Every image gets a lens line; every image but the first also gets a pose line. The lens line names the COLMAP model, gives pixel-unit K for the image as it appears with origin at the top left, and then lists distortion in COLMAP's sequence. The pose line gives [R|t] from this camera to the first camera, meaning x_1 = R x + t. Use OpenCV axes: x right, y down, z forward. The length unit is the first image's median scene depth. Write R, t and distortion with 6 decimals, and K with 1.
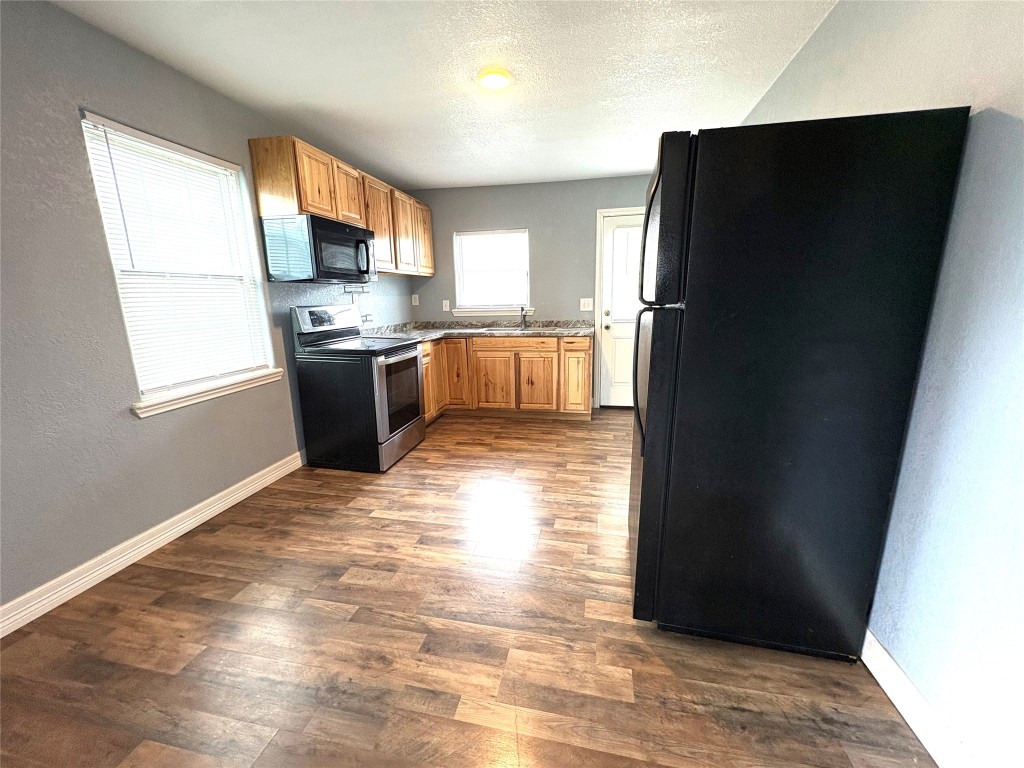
lens RADIAL K [[407.4, 0, 514.0], [0, 407.4, 384.9], [0, 0, 1]] dist [0.000928, -0.000412]
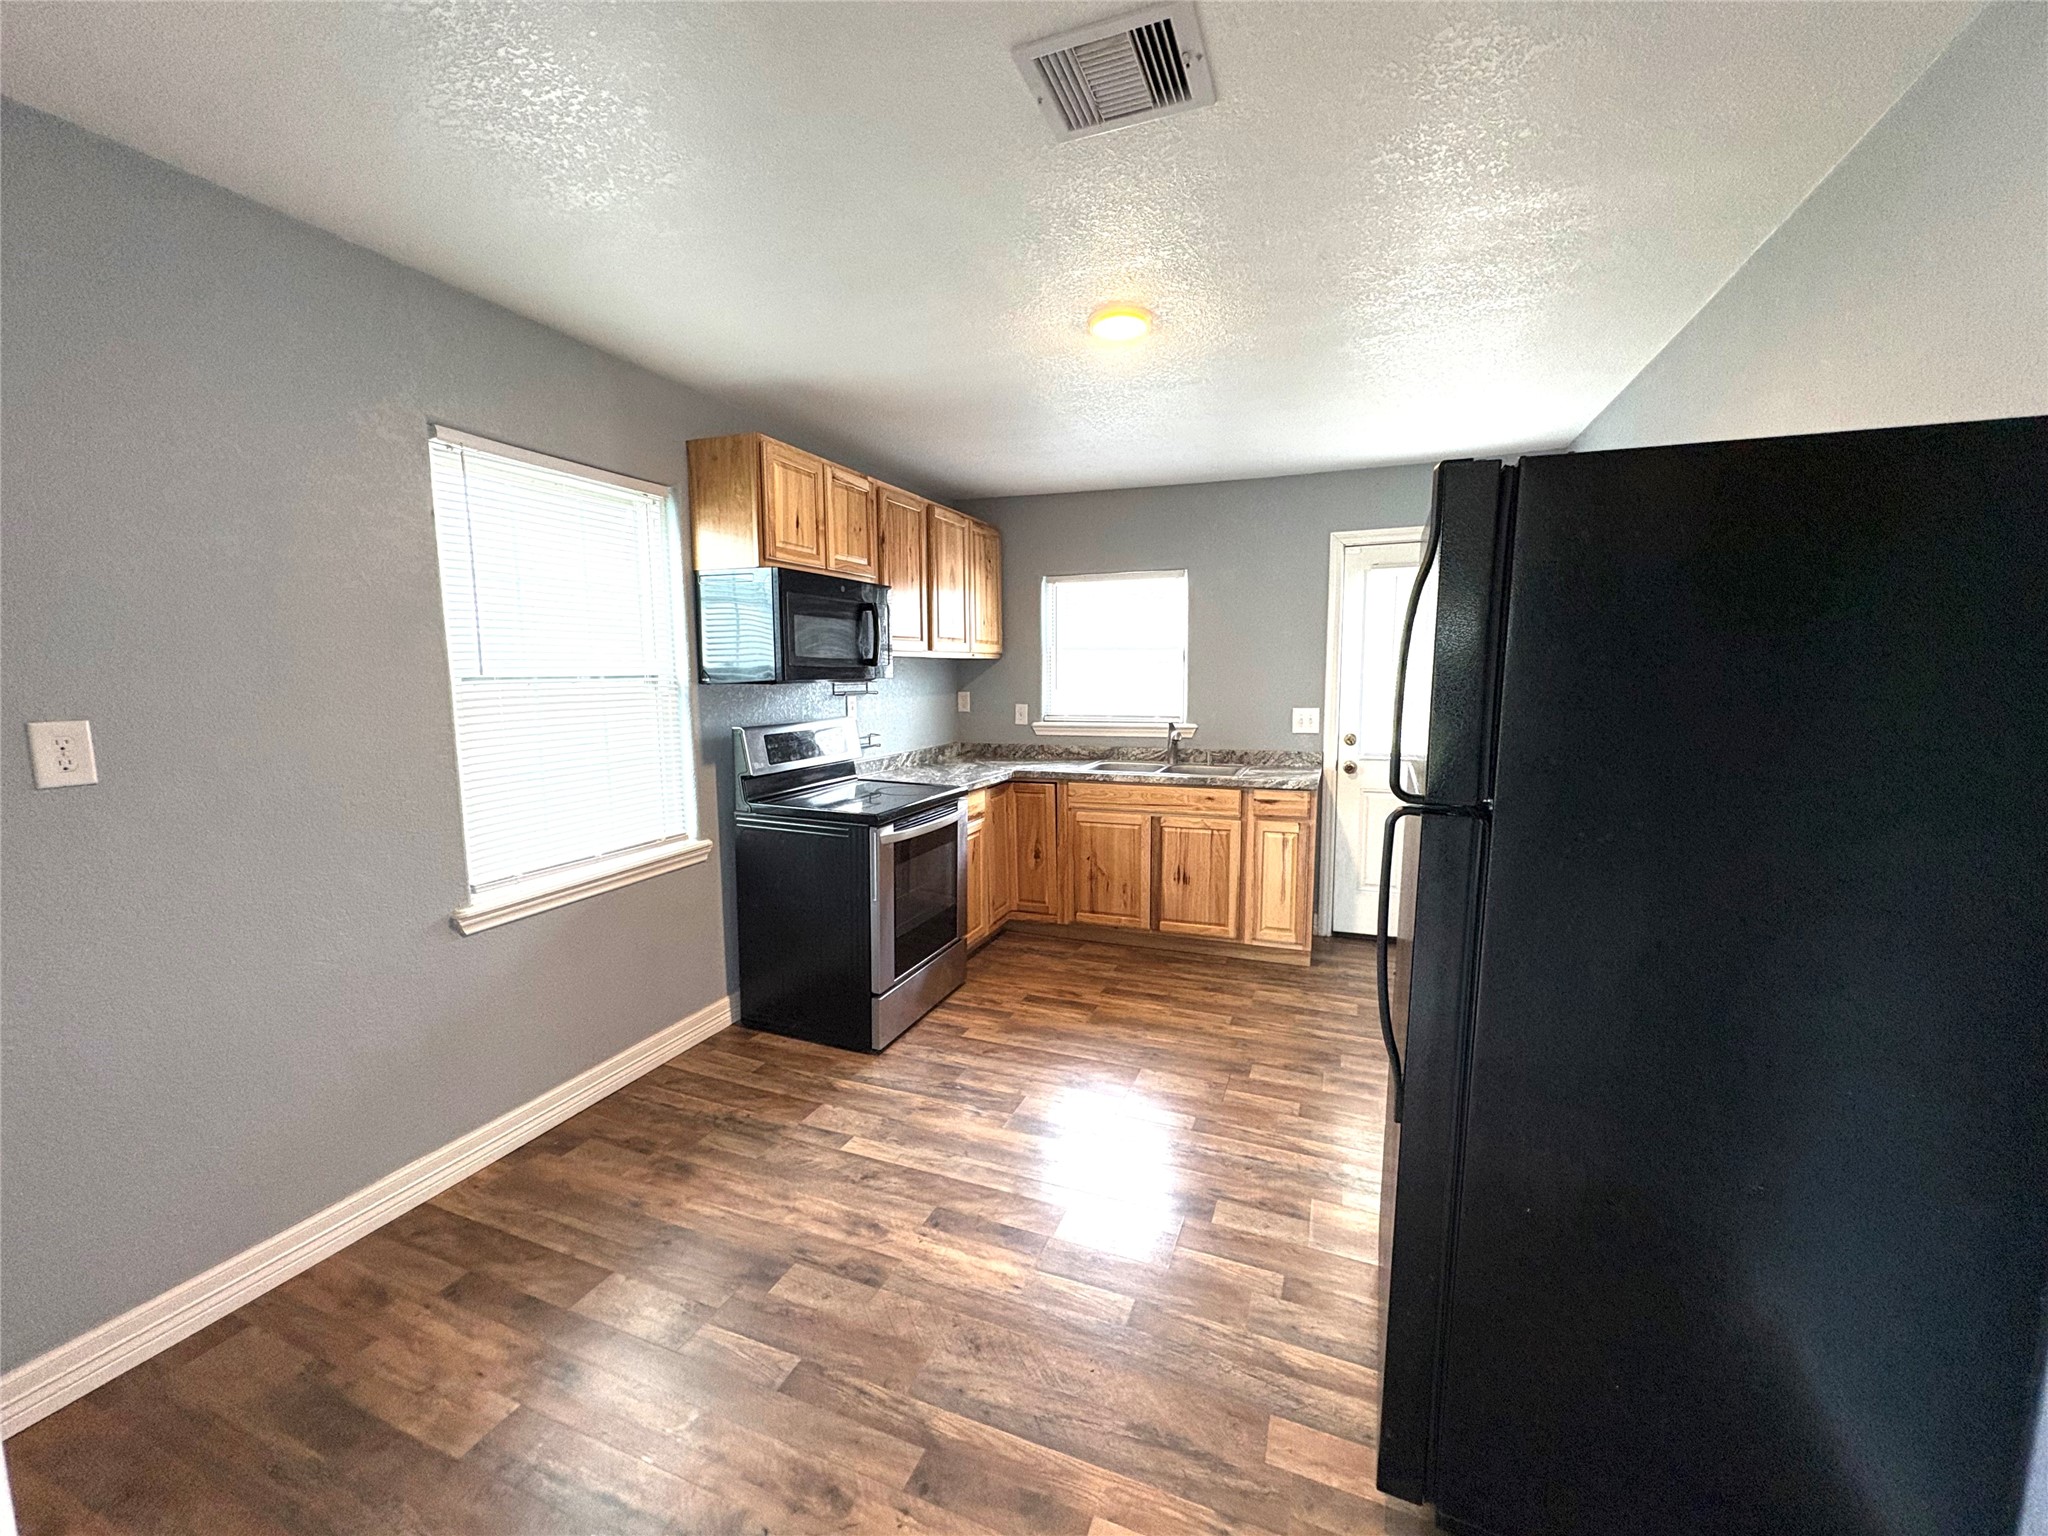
lens RADIAL K [[814.9, 0, 1028.1], [0, 814.9, 770.4], [0, 0, 1]] dist [0.000928, -0.000412]
pose [[0.985818, 0.032583, -0.164627, 0.025256], [-0.047331, 0.995130, -0.086468, -0.071498], [0.161008, 0.093034, 0.982559, -0.003022]]
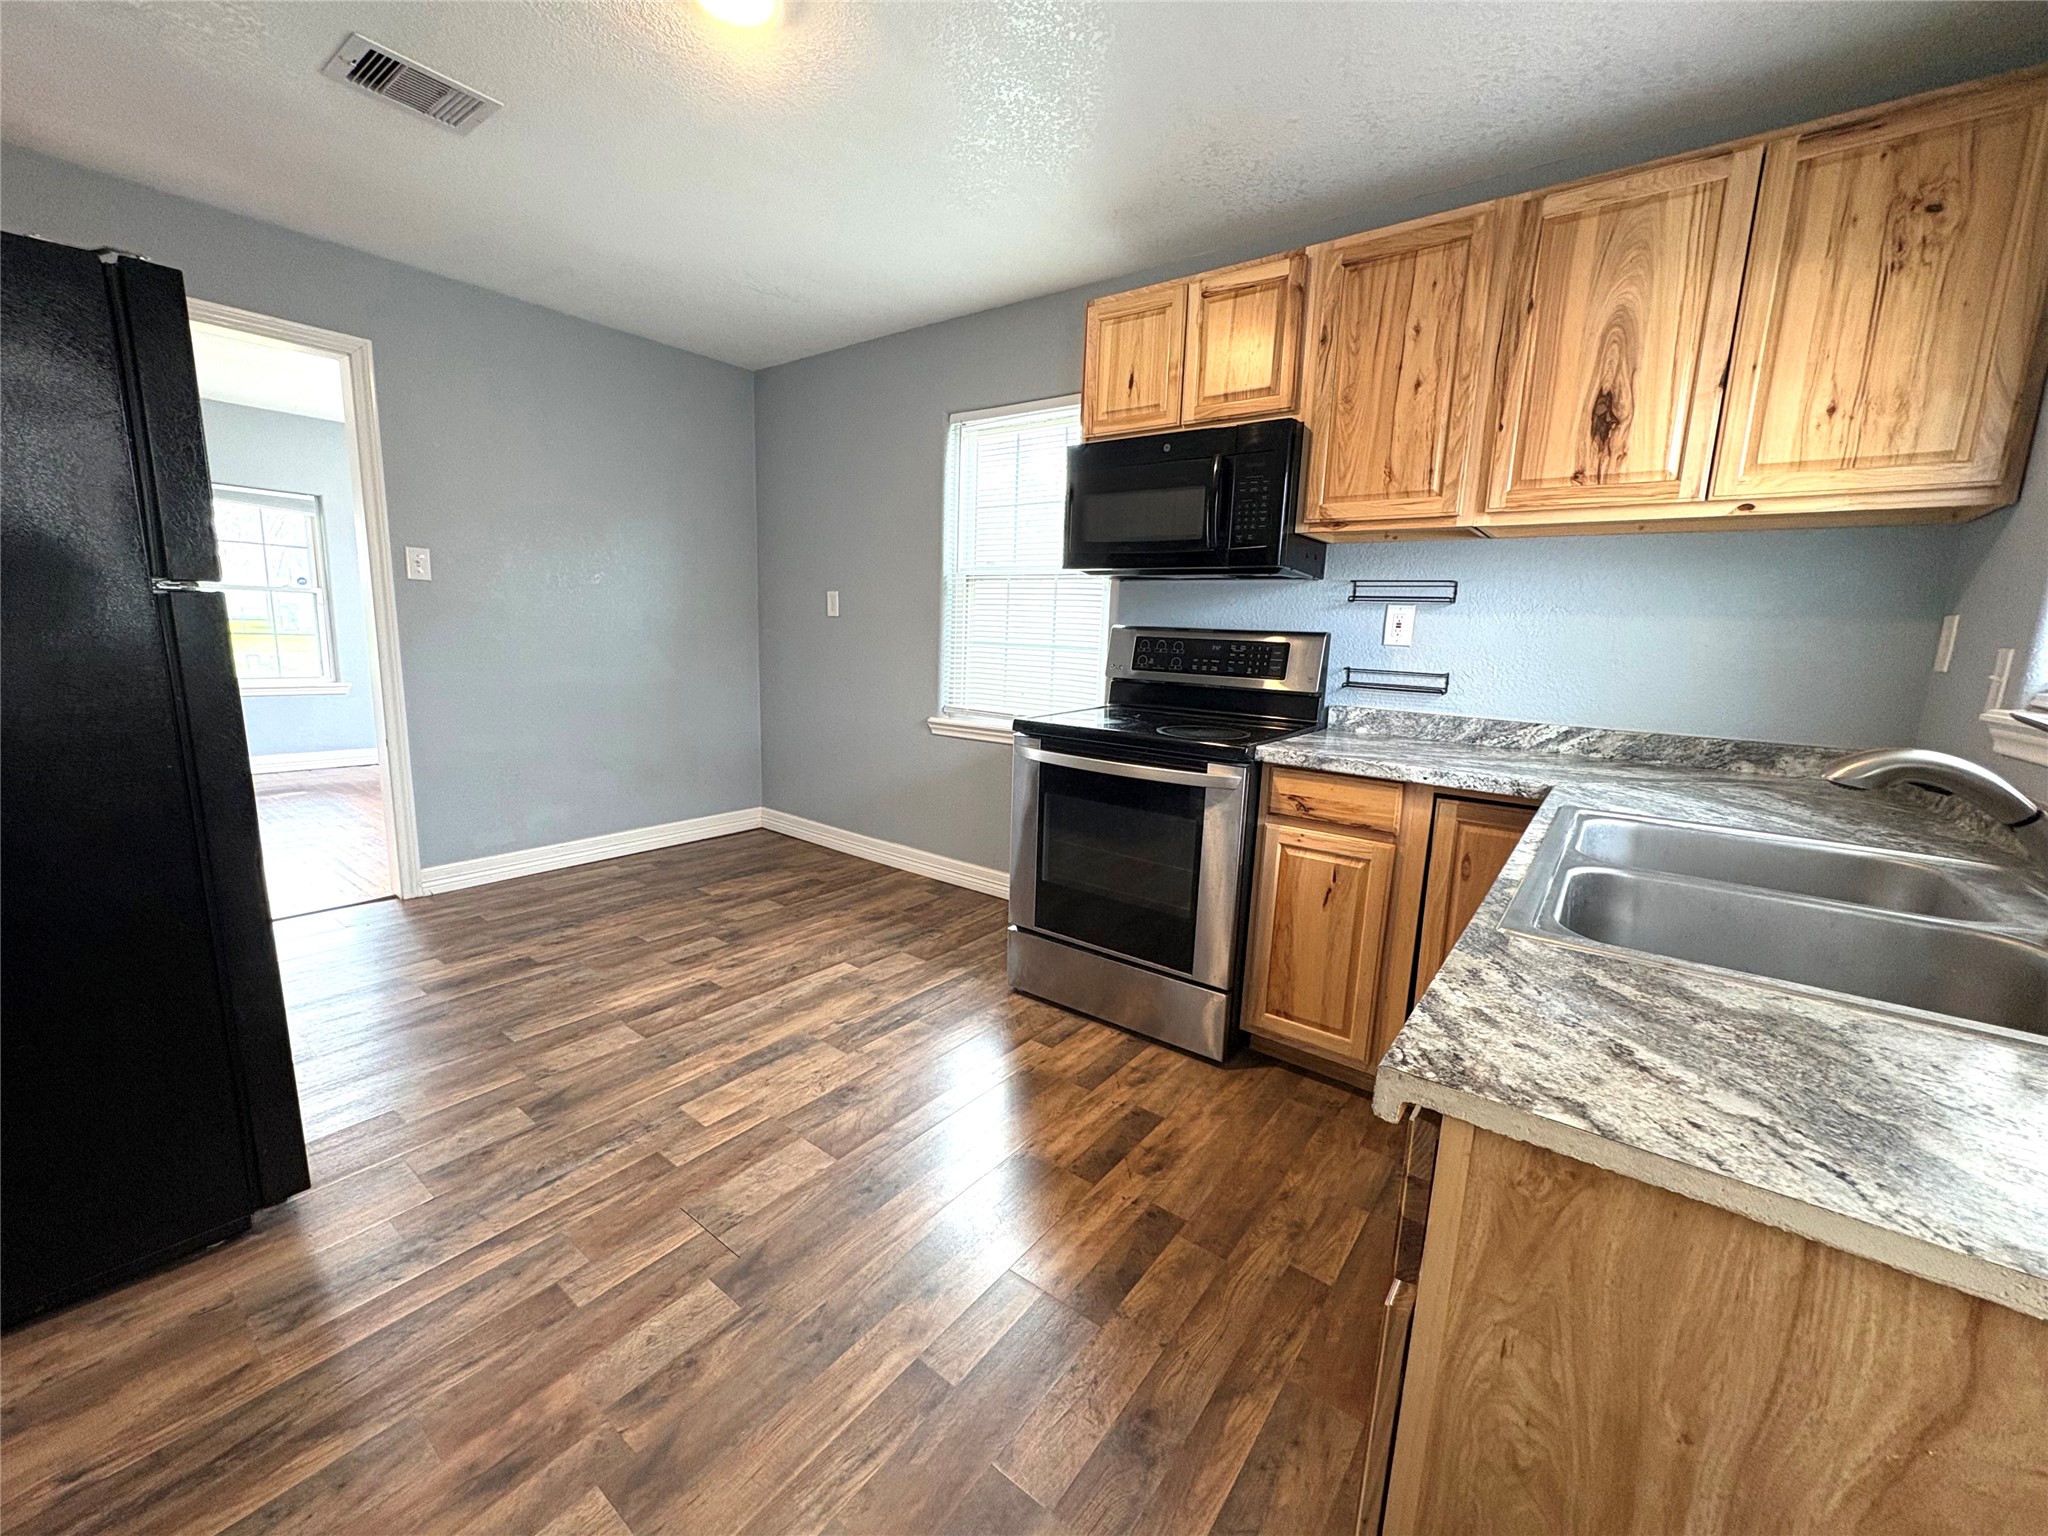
lens RADIAL K [[814.9, 0, 1026.8], [0, 814.9, 773.6], [0, 0, 1]] dist [0.000928, -0.000412]
pose [[-0.428458, 0.158932, -0.889474, 0.555327], [-0.222190, 0.935649, 0.274211, -0.329201], [0.875817, 0.315121, -0.365574, 1.598312]]
